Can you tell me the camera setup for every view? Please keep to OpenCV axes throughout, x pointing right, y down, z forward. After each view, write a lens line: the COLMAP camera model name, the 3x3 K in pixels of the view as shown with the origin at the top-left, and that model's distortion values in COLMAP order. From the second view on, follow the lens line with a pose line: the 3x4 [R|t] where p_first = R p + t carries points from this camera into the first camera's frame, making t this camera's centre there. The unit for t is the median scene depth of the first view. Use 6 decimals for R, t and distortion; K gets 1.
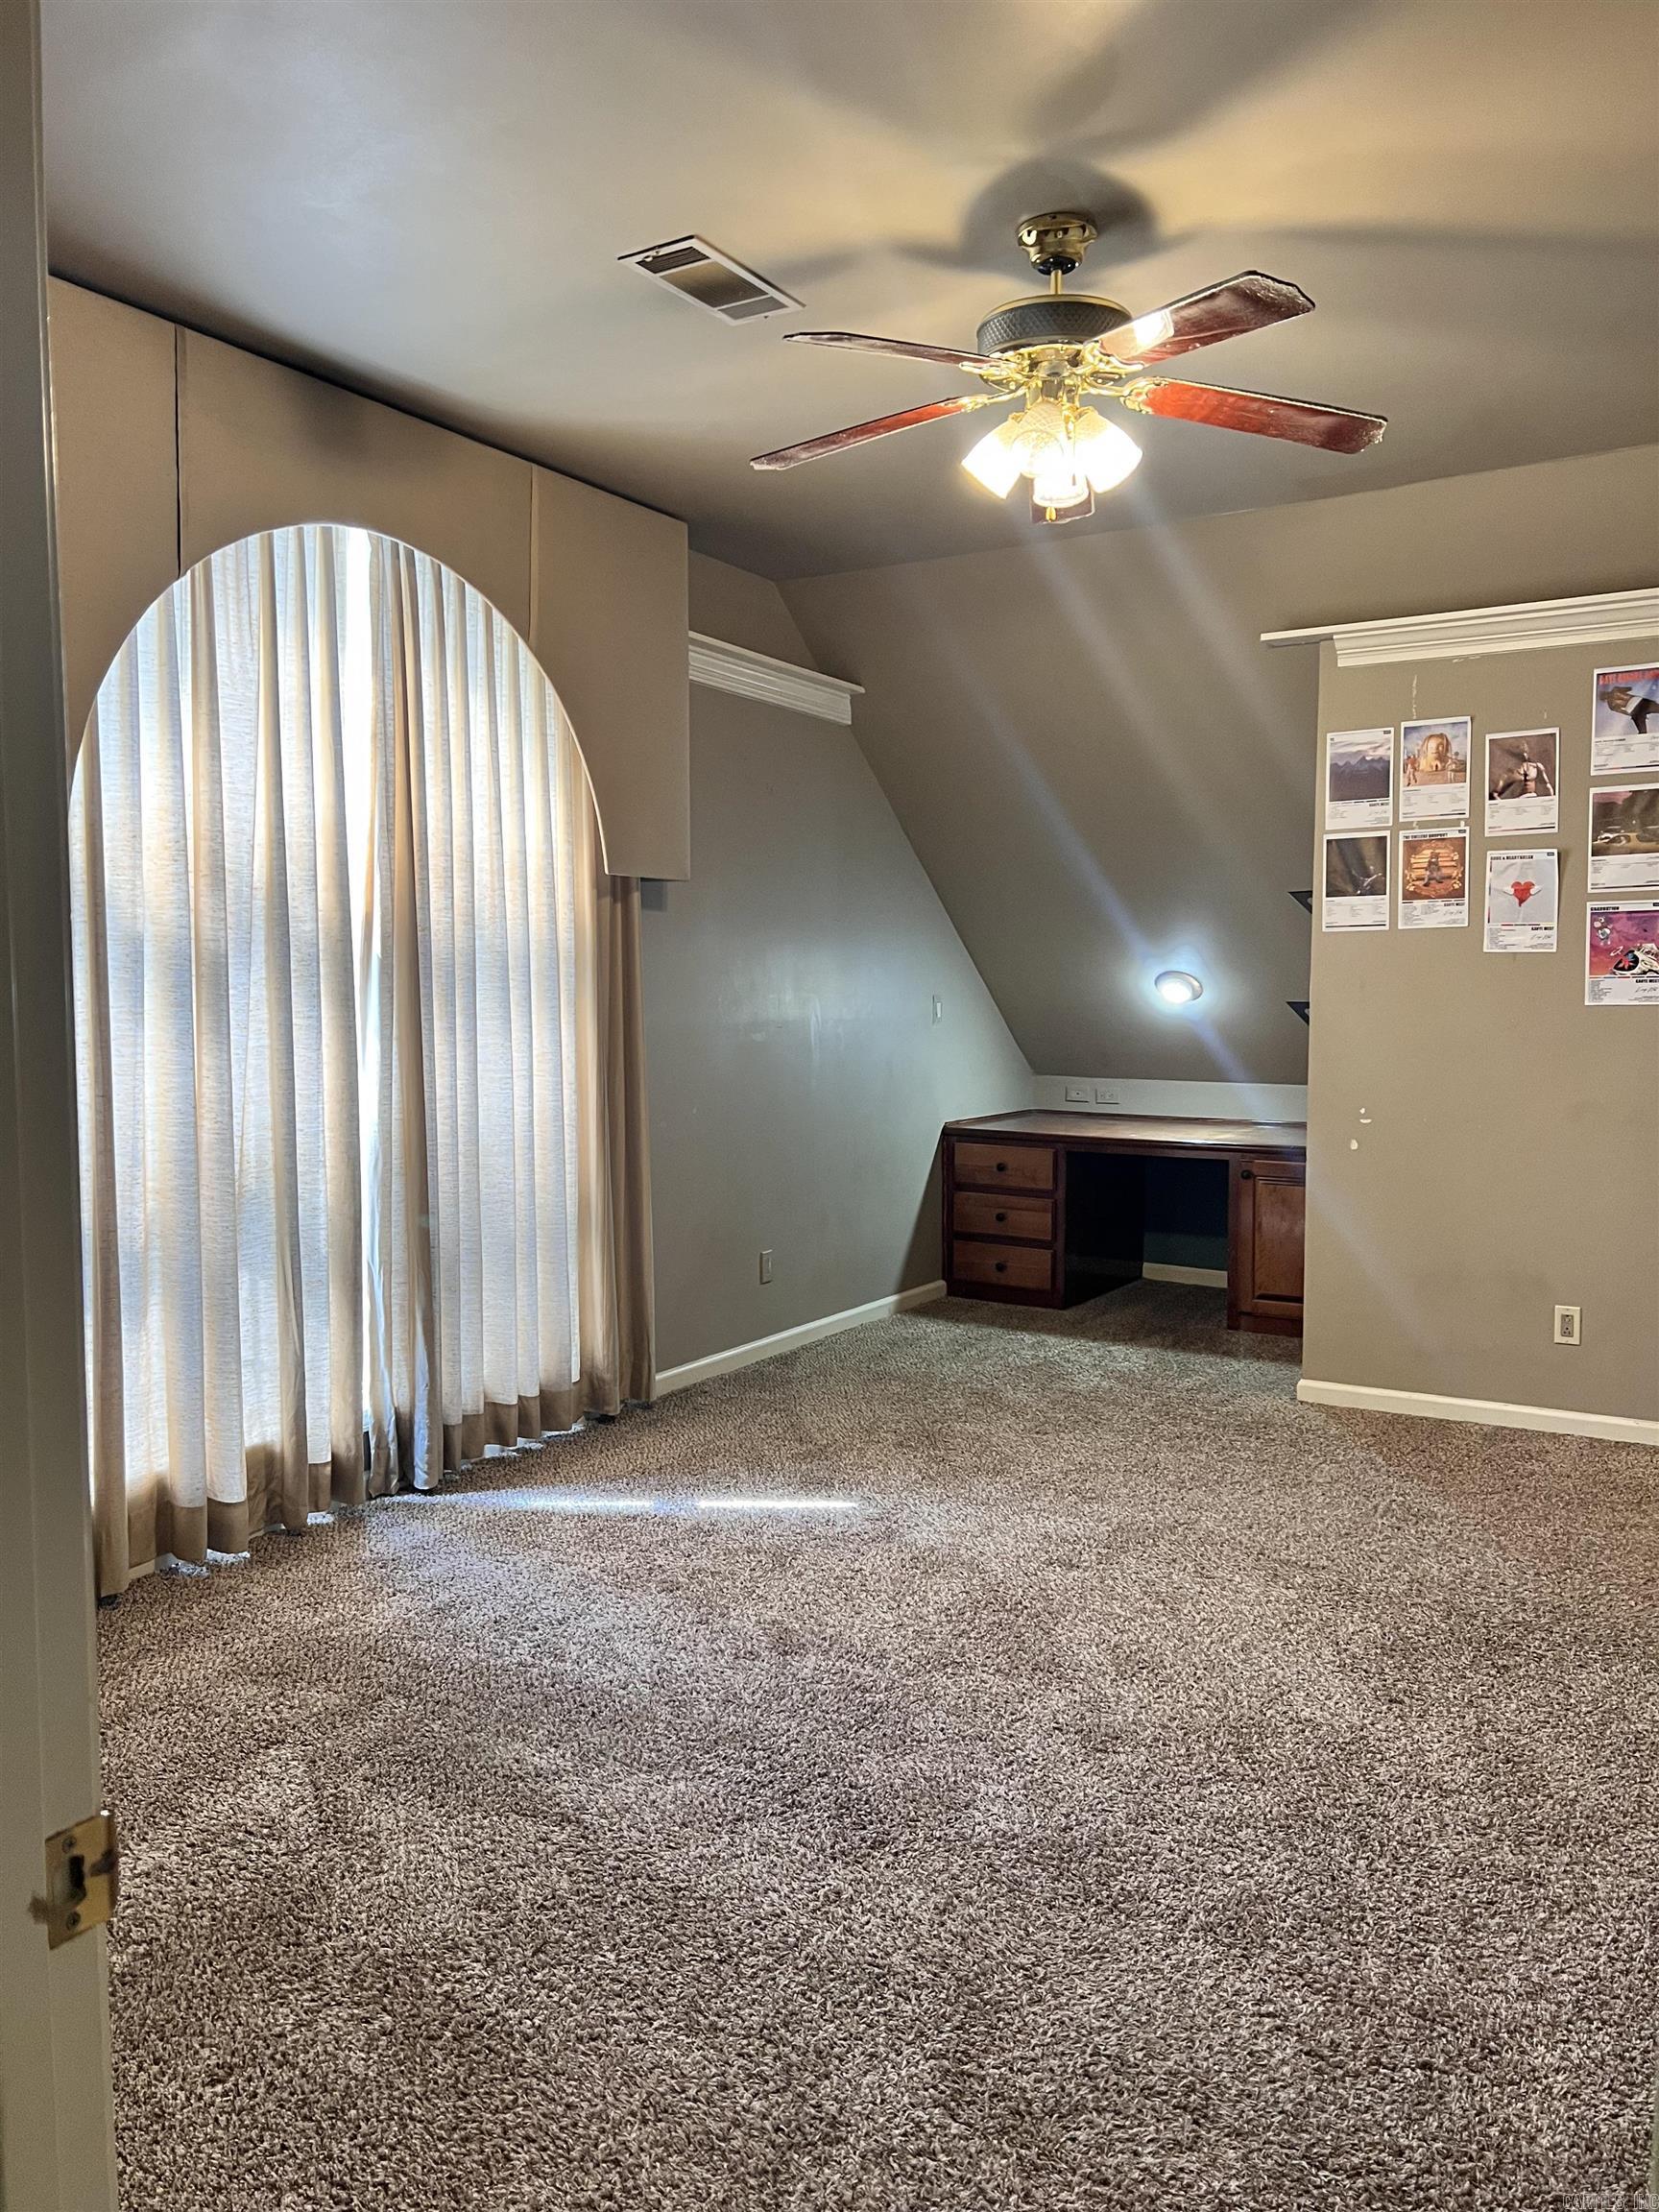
lens RADIAL K [[1680.9, 0, 829.5], [0, 1680.9, 1106.0], [0, 0, 1]] dist [0.056079, -0.059868]
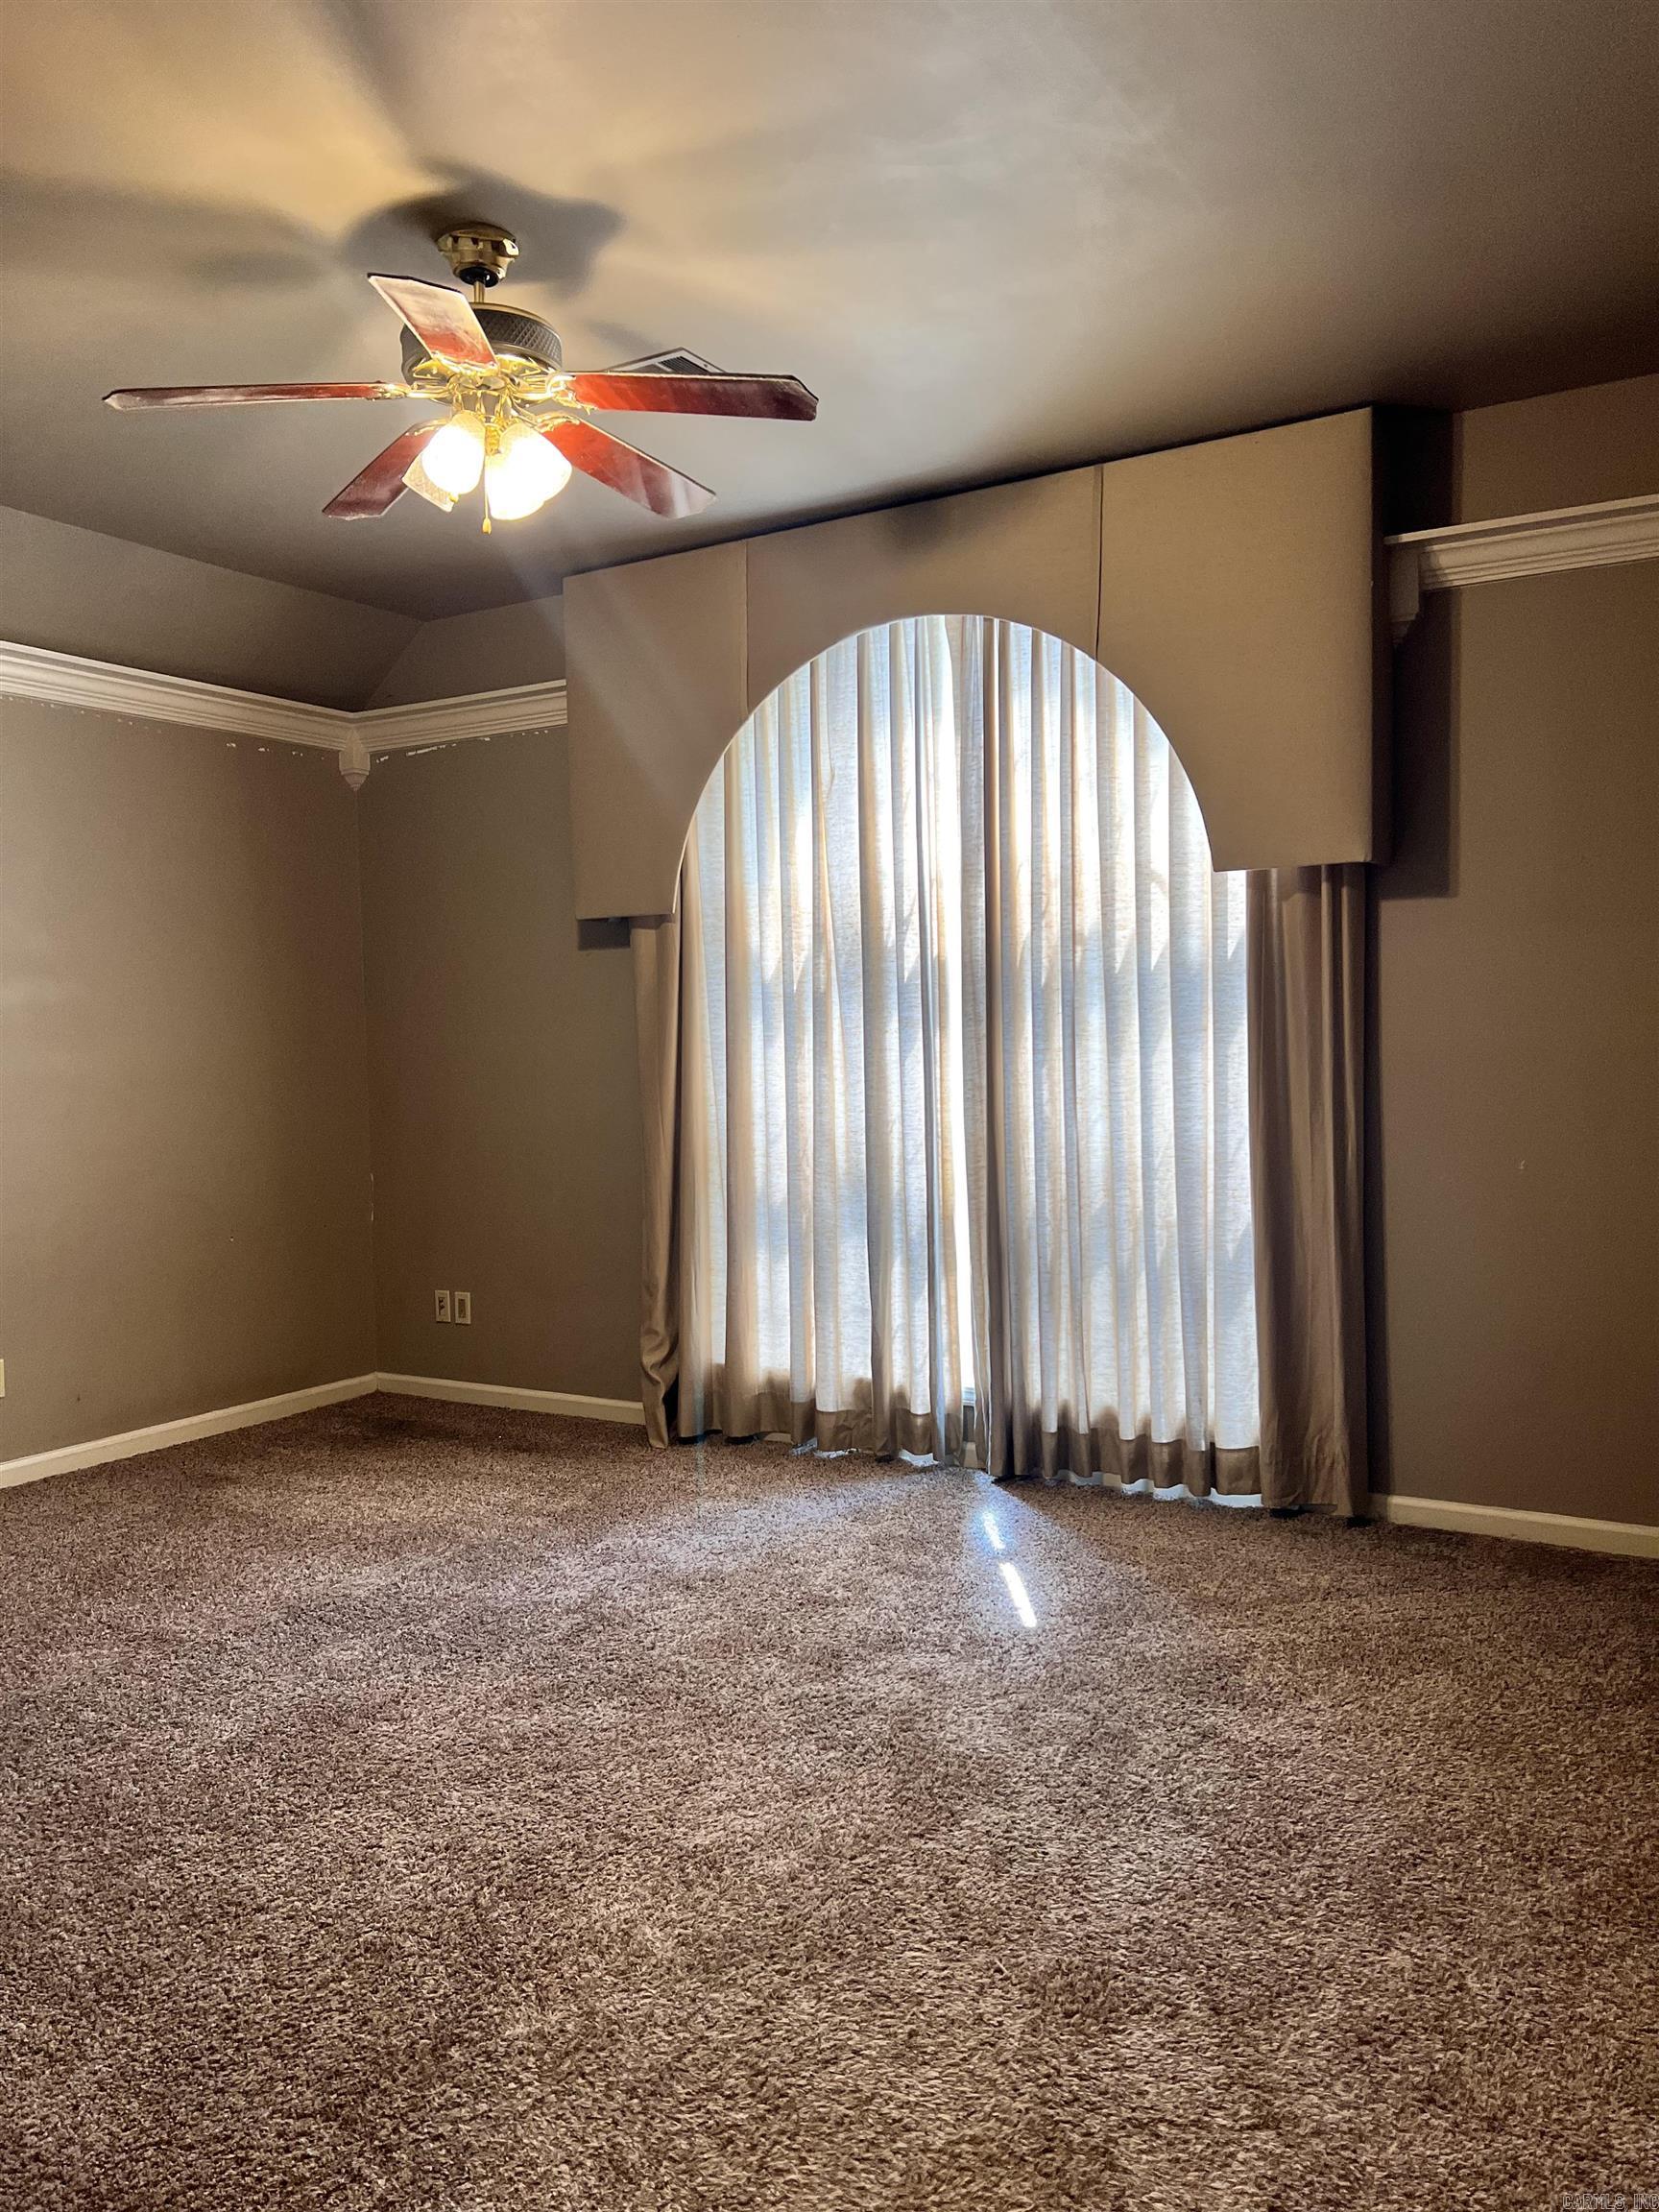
lens RADIAL K [[1680.9, 0, 829.5], [0, 1680.9, 1106.0], [0, 0, 1]] dist [0.056079, -0.059868]
pose [[-0.002813, 0.046492, -0.998915, 0.873679], [-0.056430, 0.997320, 0.046577, -0.055726], [0.998403, 0.056500, -0.000182, 0.934525]]
